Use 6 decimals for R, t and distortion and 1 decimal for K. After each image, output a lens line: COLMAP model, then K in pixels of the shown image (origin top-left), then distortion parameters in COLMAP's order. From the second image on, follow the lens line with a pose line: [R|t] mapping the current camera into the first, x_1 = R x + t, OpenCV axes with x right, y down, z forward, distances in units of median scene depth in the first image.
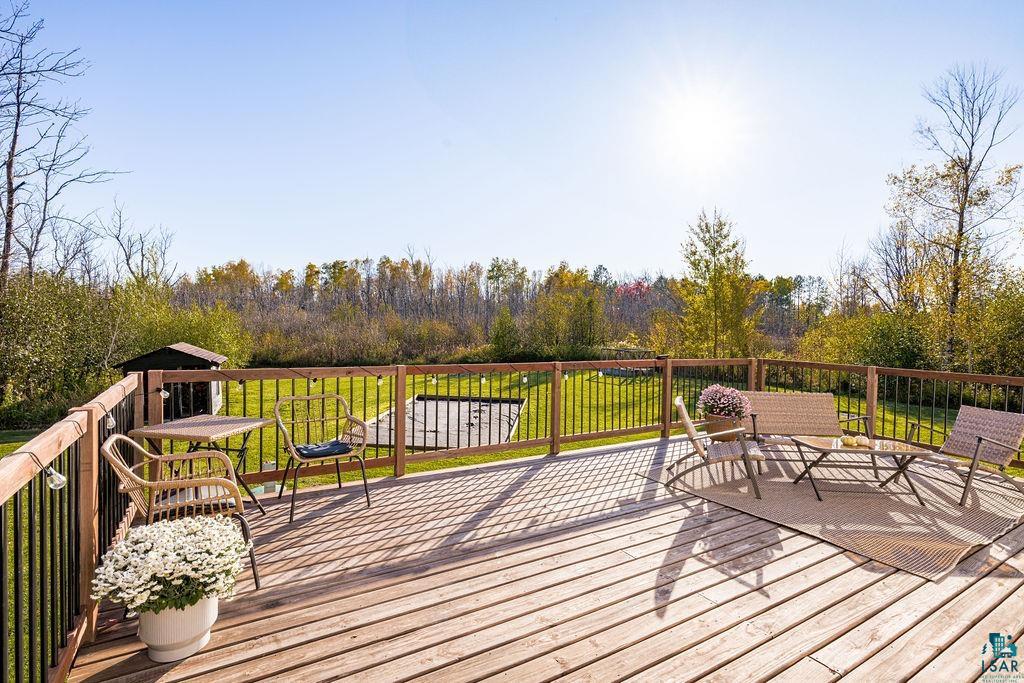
lens RADIAL K [[488.8, 0, 510.9], [0, 488.8, 340.9], [0, 0, 1]] dist [0.002014, 0.002208]
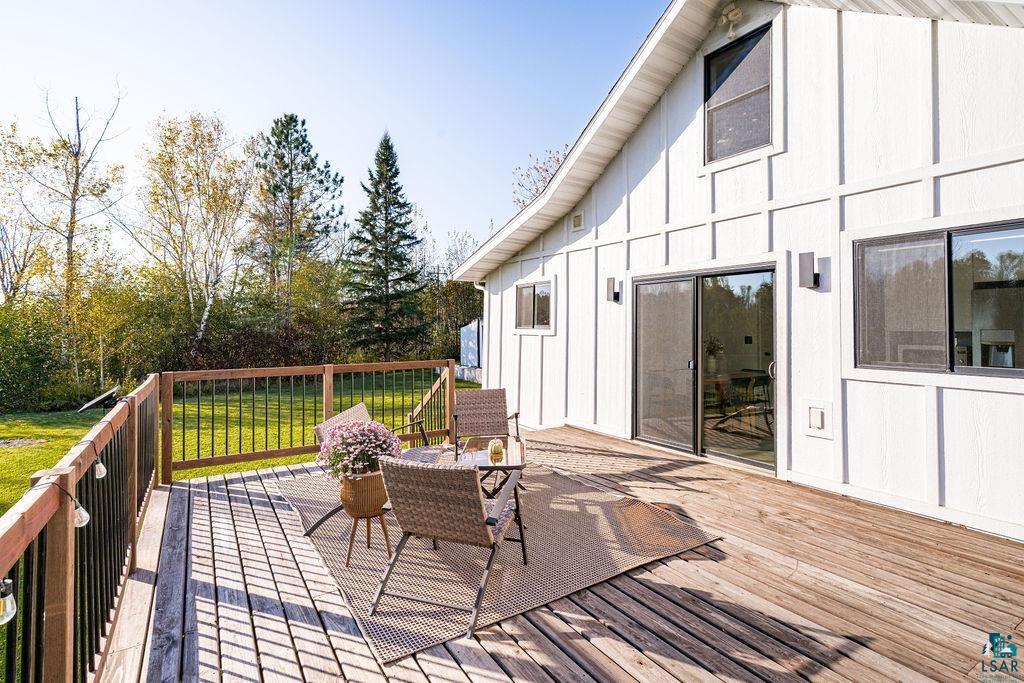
lens RADIAL K [[502.7, 0, 501.1], [0, 502.7, 314.0], [0, 0, 1]] dist [-0.000173, 0.000194]
pose [[0.005156, 0.001666, 0.999985, -0.226126], [0.041787, 0.999125, -0.001880, -0.035765], [-0.999113, 0.041796, 0.005082, 1.083824]]
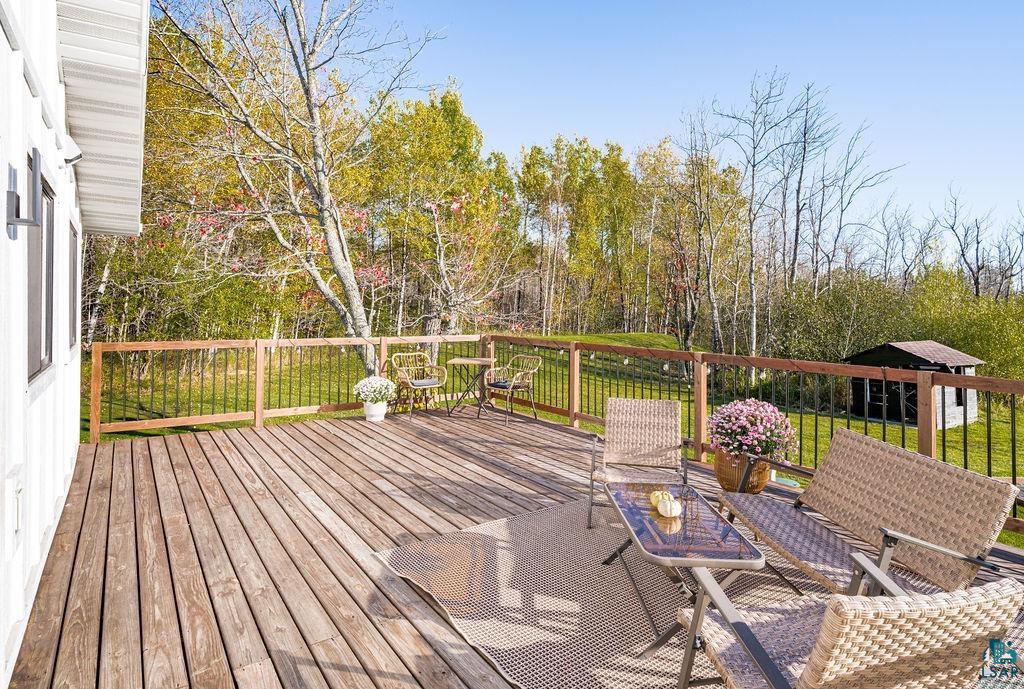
lens RADIAL K [[561.1, 0, 506.6], [0, 561.1, 300.4], [0, 0, 1]] dist [0.015910, 0.000209]
pose [[0.051047, -0.036146, -0.998042, 1.482515], [-0.041933, 0.998386, -0.038303, 0.007148], [0.997816, 0.043806, 0.049449, 0.866214]]
